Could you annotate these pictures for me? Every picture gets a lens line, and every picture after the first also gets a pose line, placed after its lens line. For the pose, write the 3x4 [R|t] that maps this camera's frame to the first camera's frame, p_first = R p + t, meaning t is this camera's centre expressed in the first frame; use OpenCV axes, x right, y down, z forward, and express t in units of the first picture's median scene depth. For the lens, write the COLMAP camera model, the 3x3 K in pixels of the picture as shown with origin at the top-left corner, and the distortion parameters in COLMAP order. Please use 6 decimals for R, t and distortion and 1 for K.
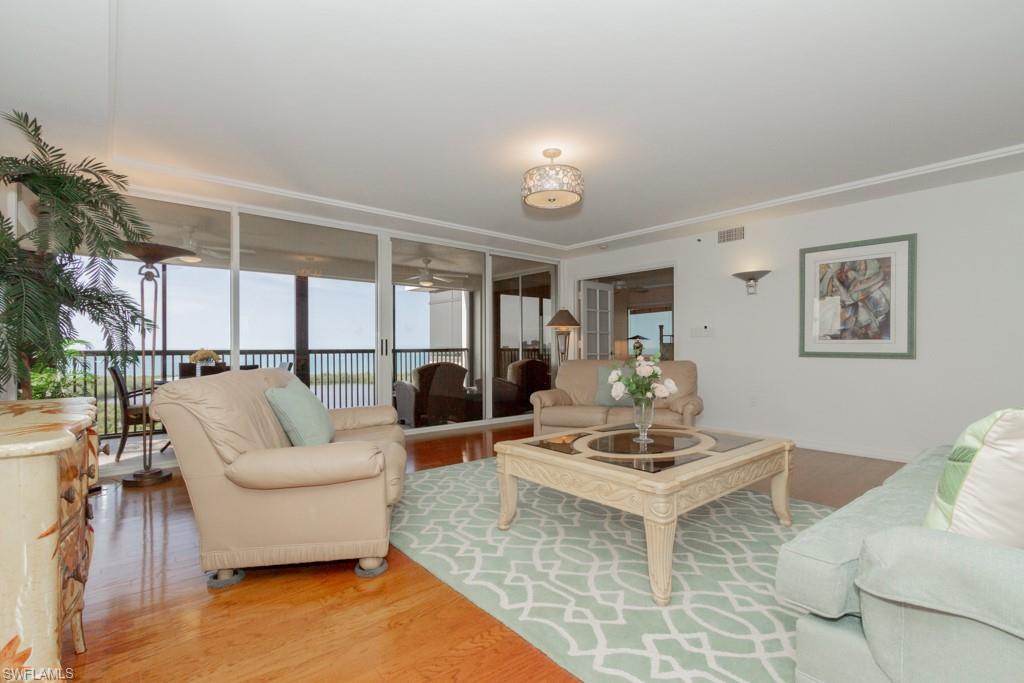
lens RADIAL K [[469.0, 0, 506.9], [0, 469.0, 340.4], [0, 0, 1]] dist [0.005306, -0.001383]
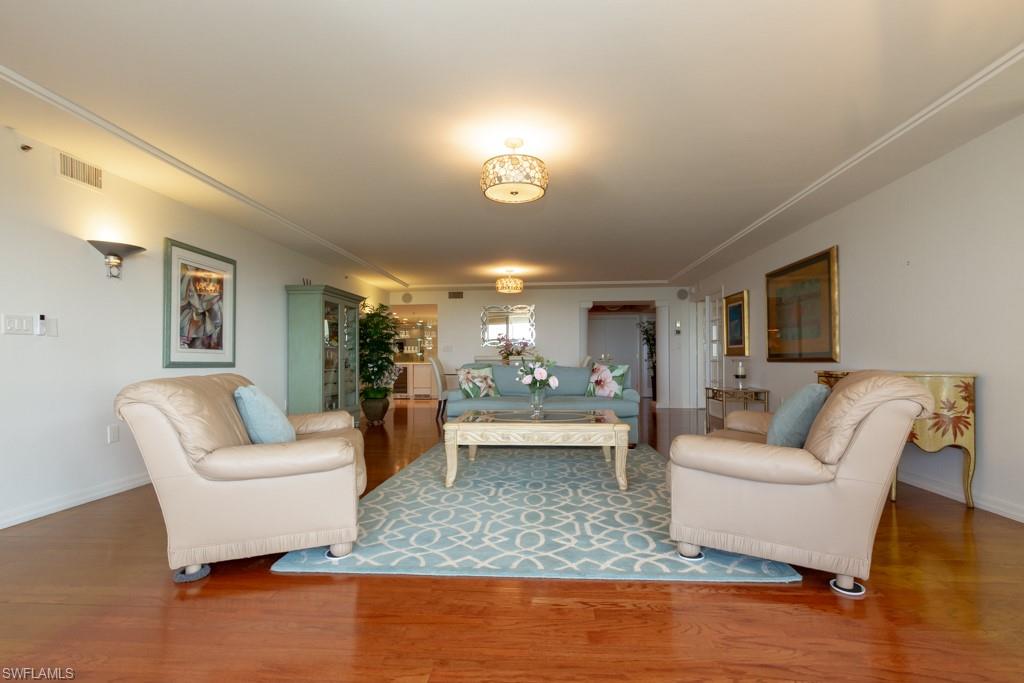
lens RADIAL K [[469.0, 0, 511.4], [0, 469.0, 351.9], [0, 0, 1]] dist [0.005306, -0.001383]
pose [[-0.716223, 0.024438, 0.697444, -0.425130], [0.006175, 0.999569, -0.028684, 0.037426], [-0.697845, -0.016237, -0.716065, 1.306699]]
